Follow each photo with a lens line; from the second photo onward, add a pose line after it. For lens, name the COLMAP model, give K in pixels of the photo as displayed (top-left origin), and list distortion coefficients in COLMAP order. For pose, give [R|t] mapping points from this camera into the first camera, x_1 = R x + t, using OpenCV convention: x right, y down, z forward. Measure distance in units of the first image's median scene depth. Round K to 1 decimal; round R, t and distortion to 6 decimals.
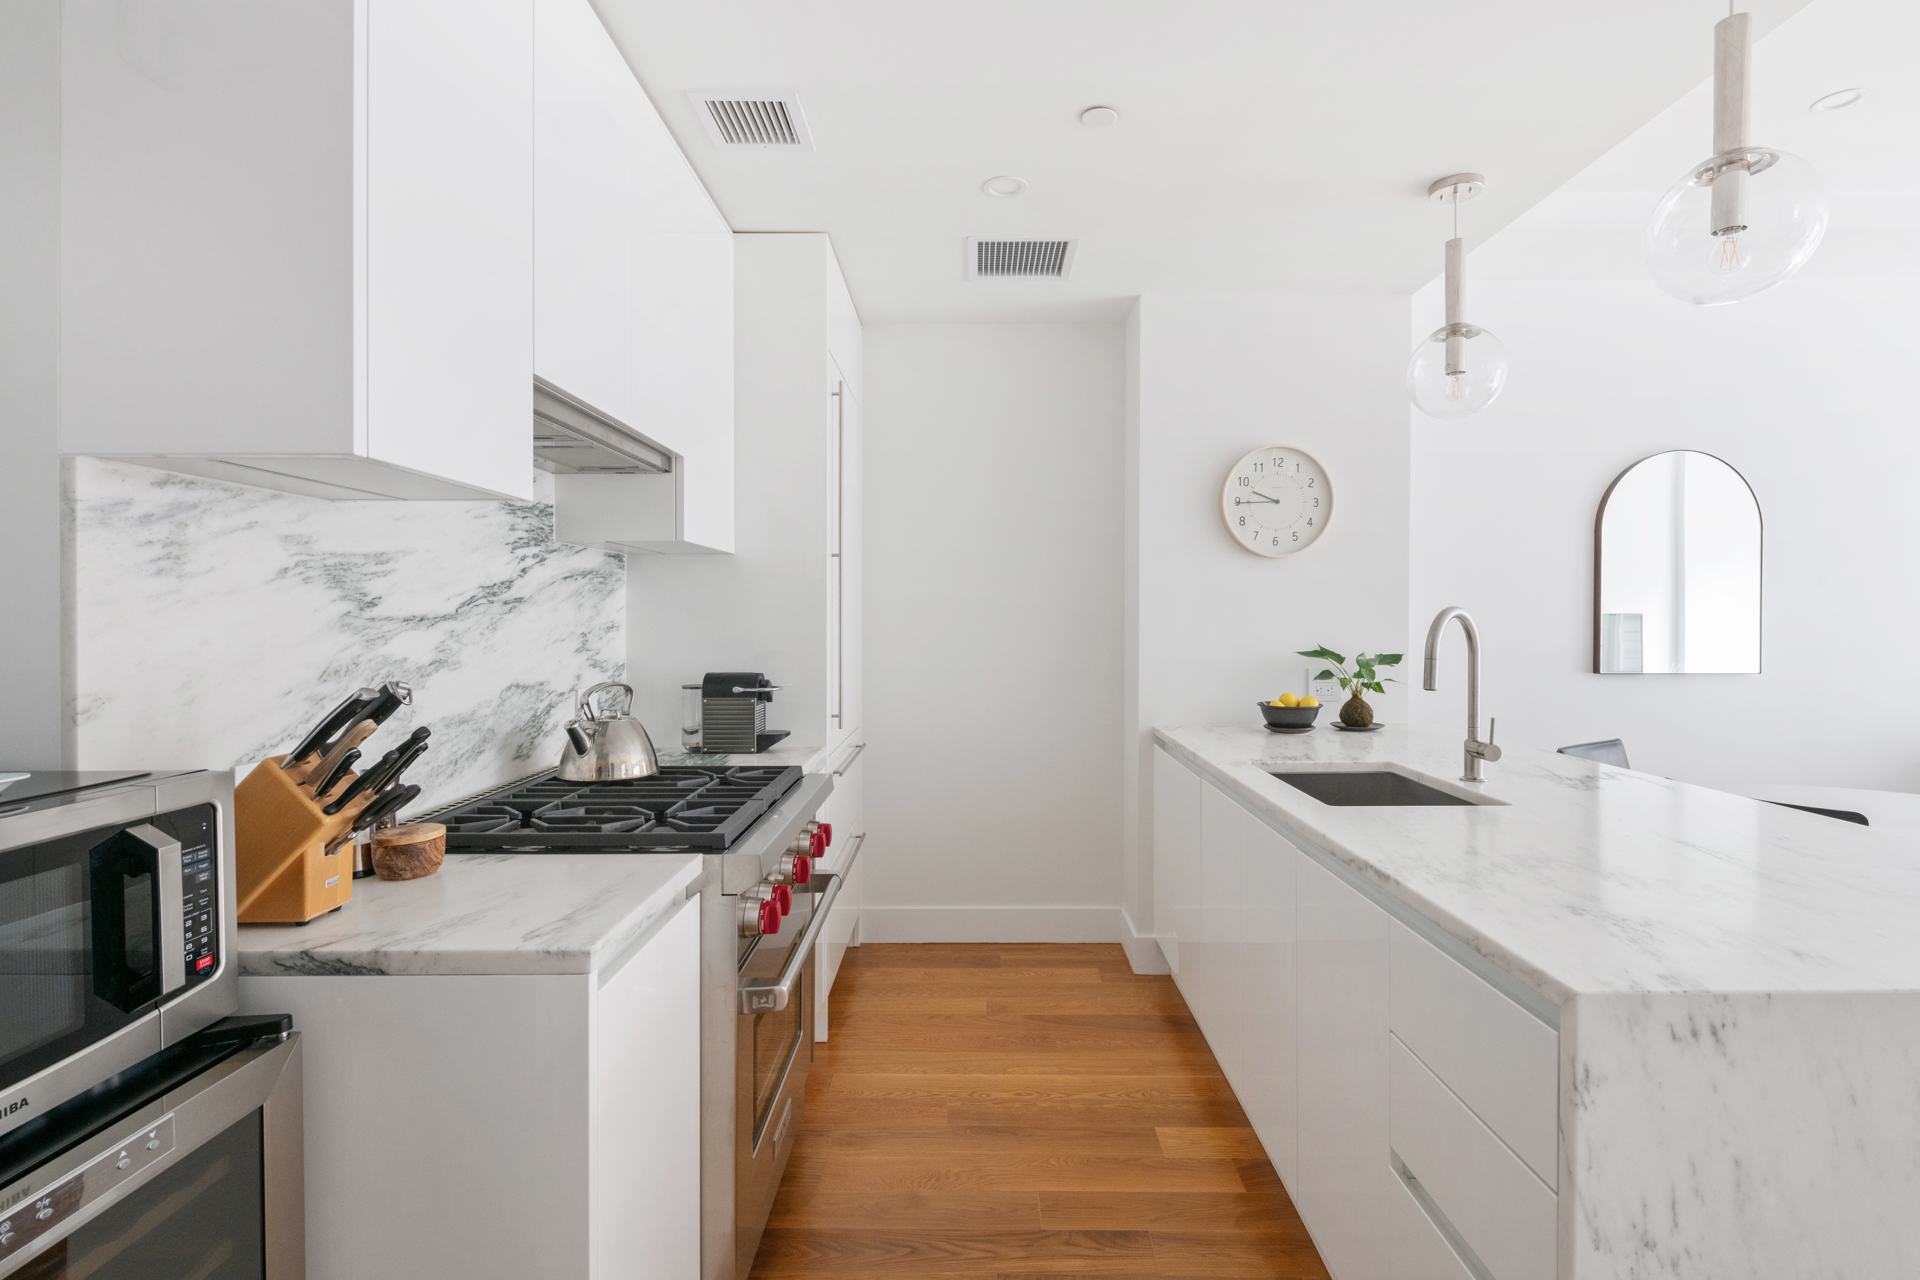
lens RADIAL K [[886.6, 0, 970.2], [0, 886.6, 627.2], [0, 0, 1]] dist [-0.002153, -0.000390]
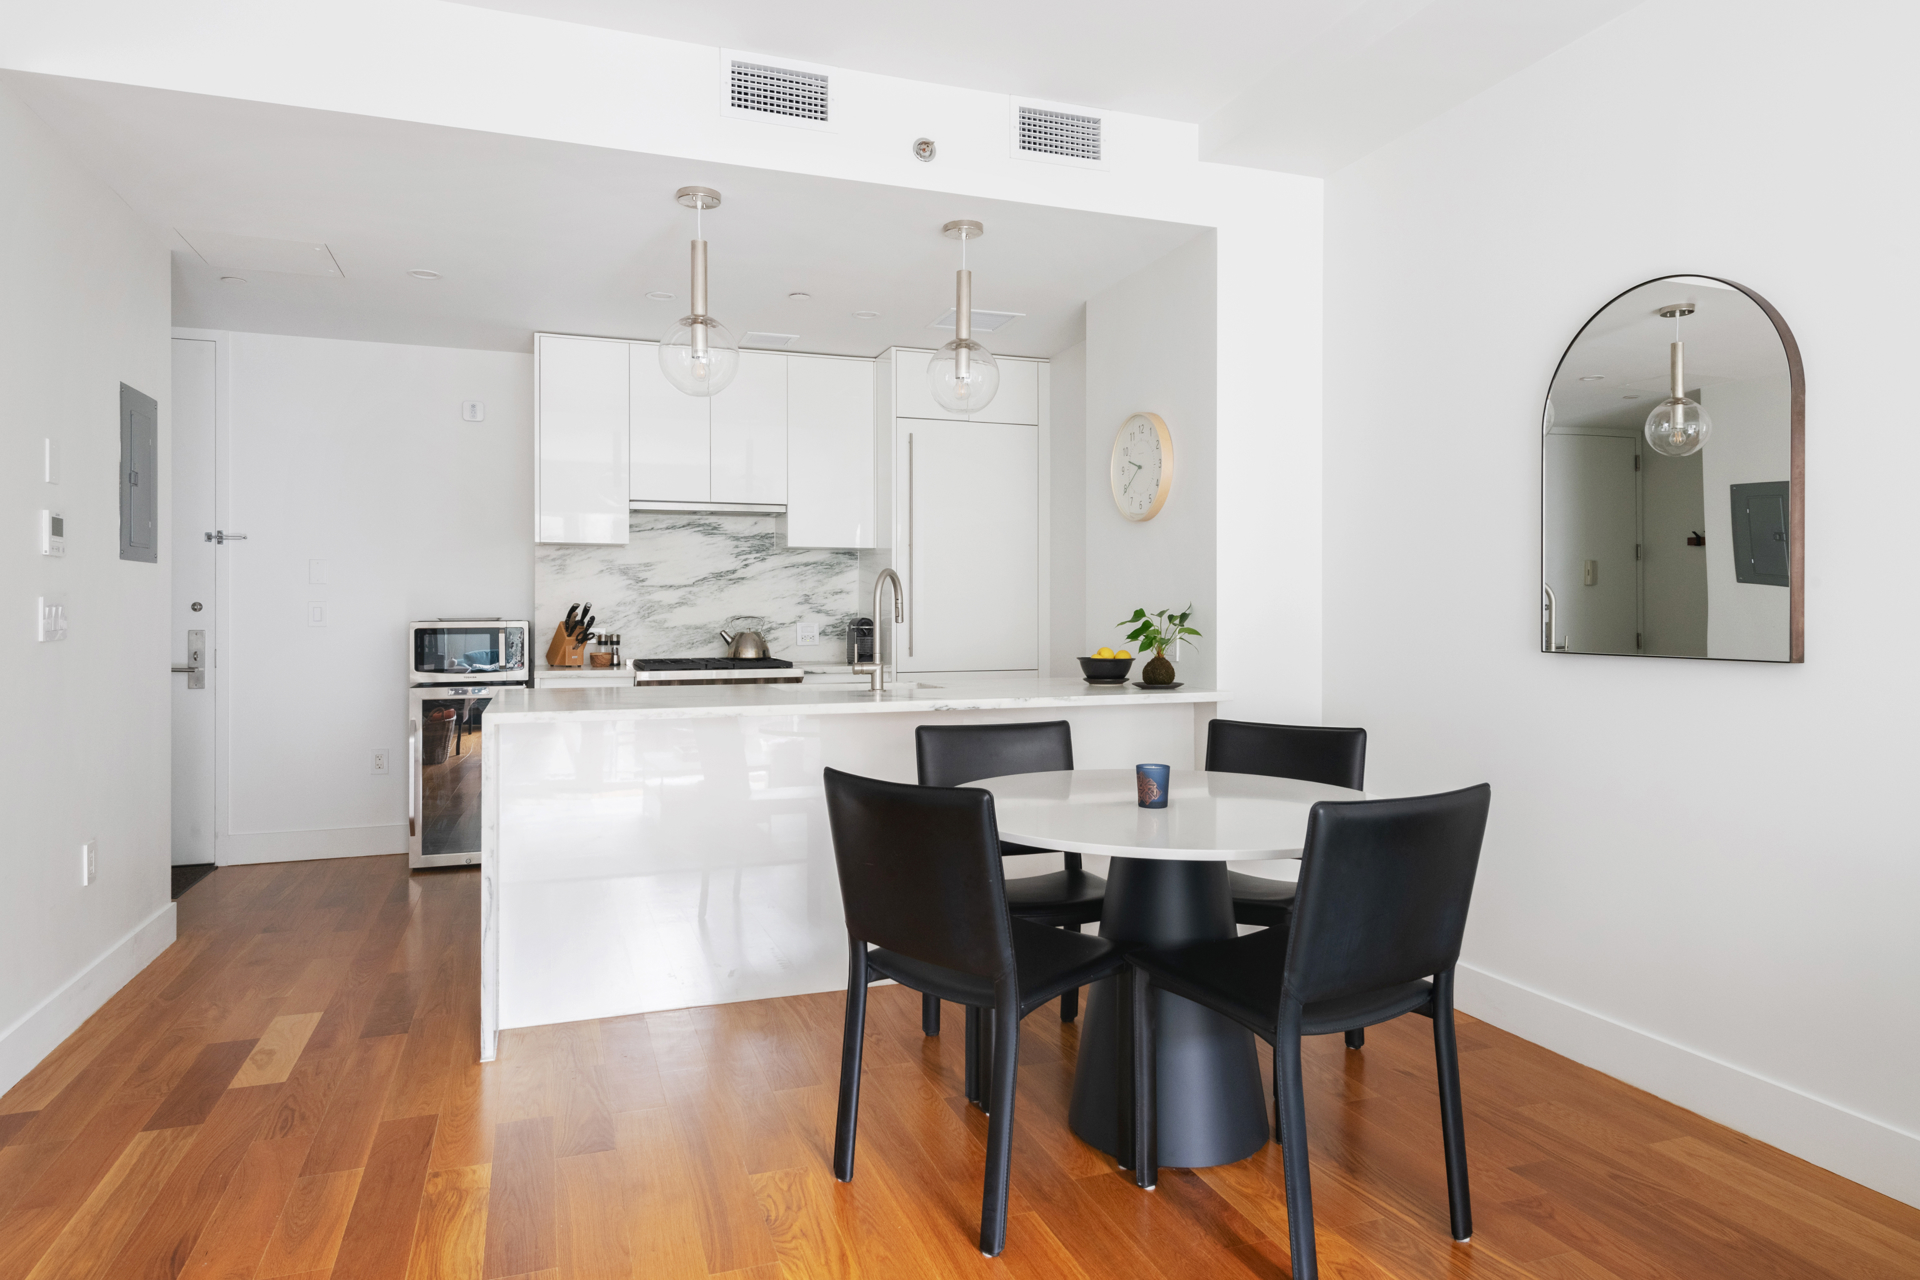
lens RADIAL K [[1161.9, 0, 960.8], [0, 1161.9, 629.5], [0, 0, 1]] dist [0.000025, -0.000213]
pose [[0.341089, 0.016525, -0.939886, 2.417738], [-0.010262, 0.999851, 0.013855, 0.051424], [0.939975, 0.004919, 0.341208, 0.514972]]
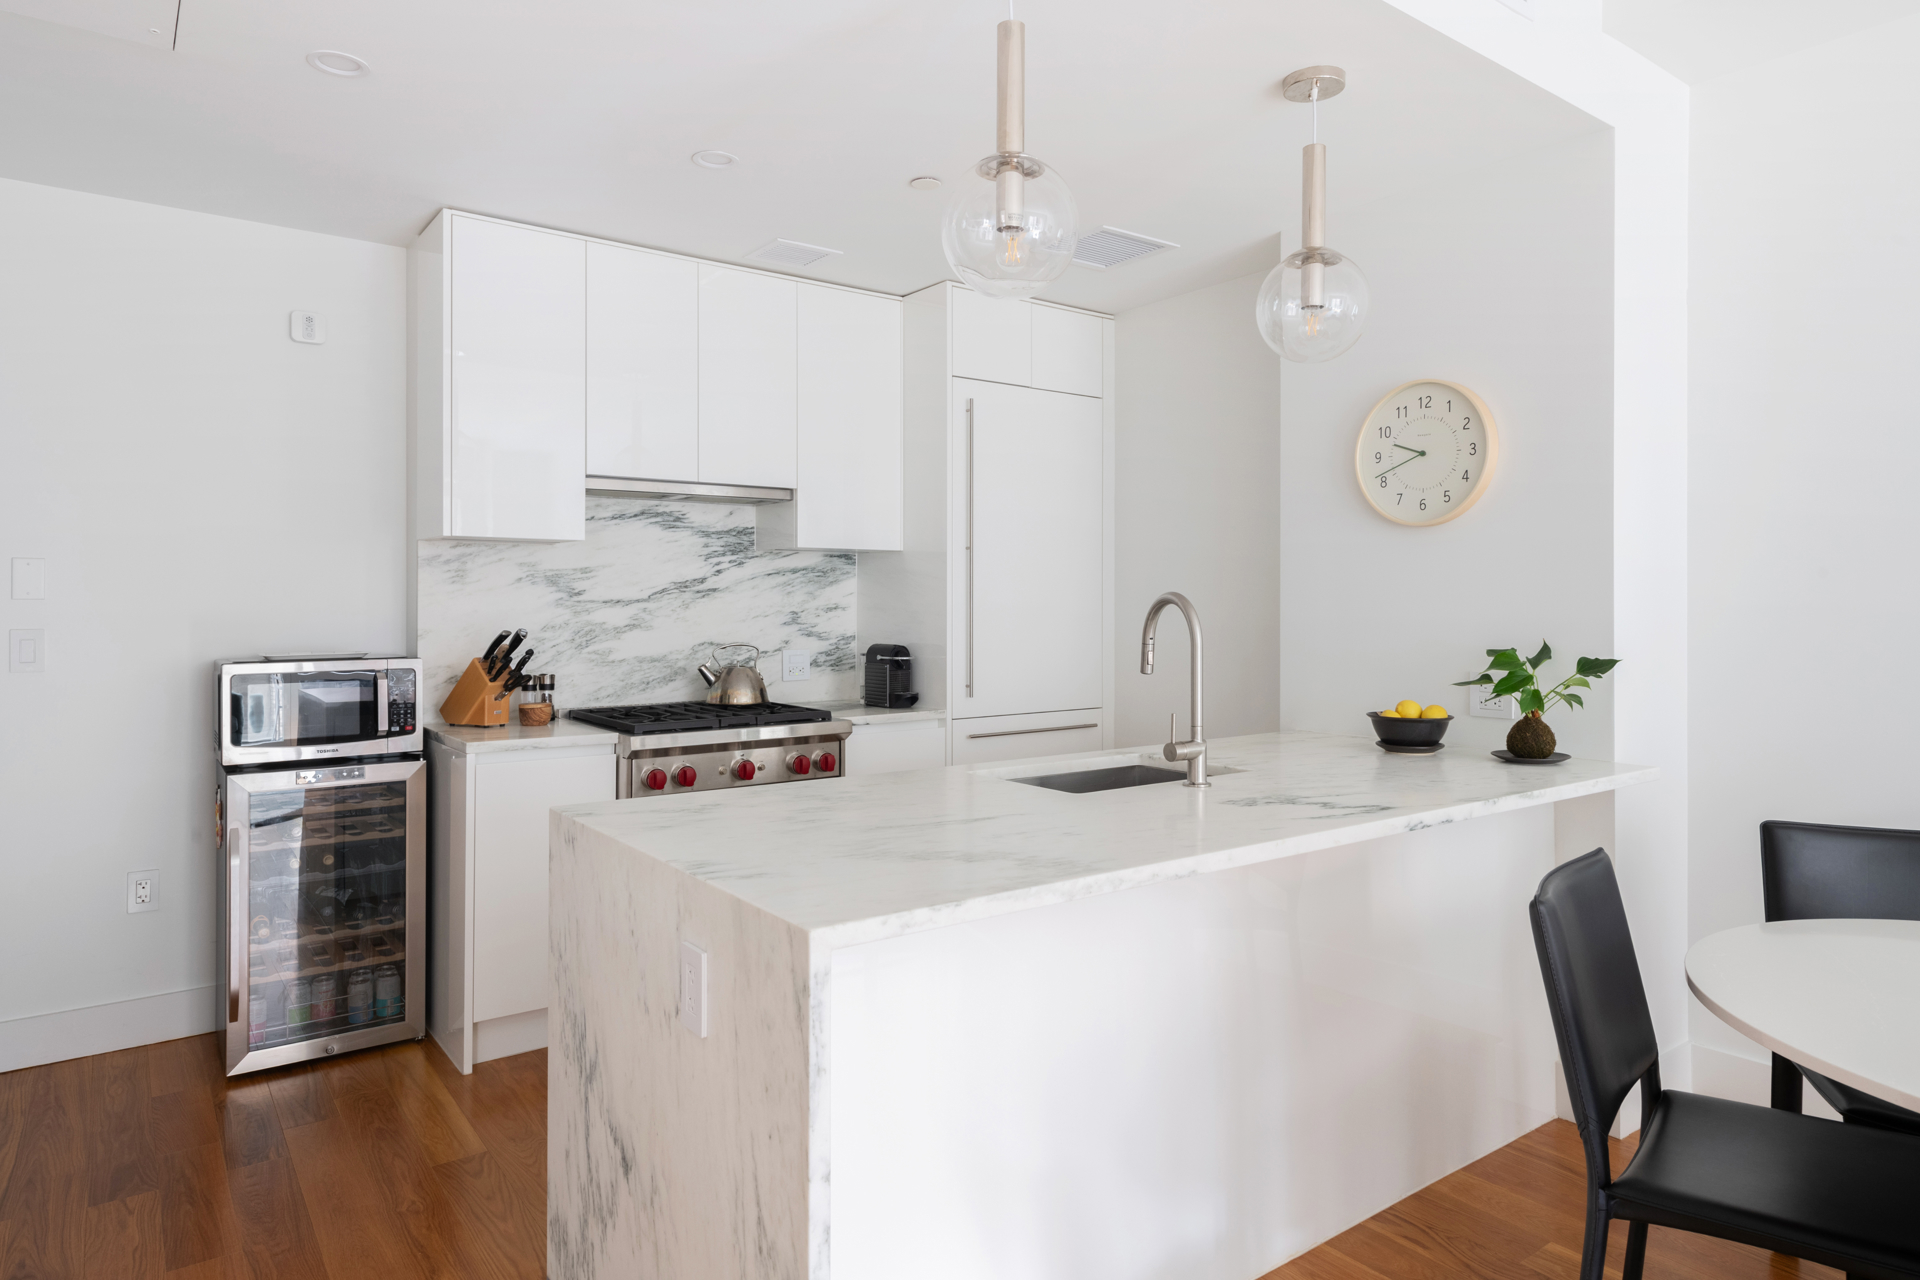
lens RADIAL K [[1140.5, 0, 954.4], [0, 1140.5, 609.6], [0, 0, 1]] dist [0.008487, -0.001516]
pose [[0.597765, 0.008150, -0.801630, 1.393750], [-0.010764, 0.999940, 0.002139, -0.004215], [0.801599, 0.007350, 0.597817, 0.115887]]
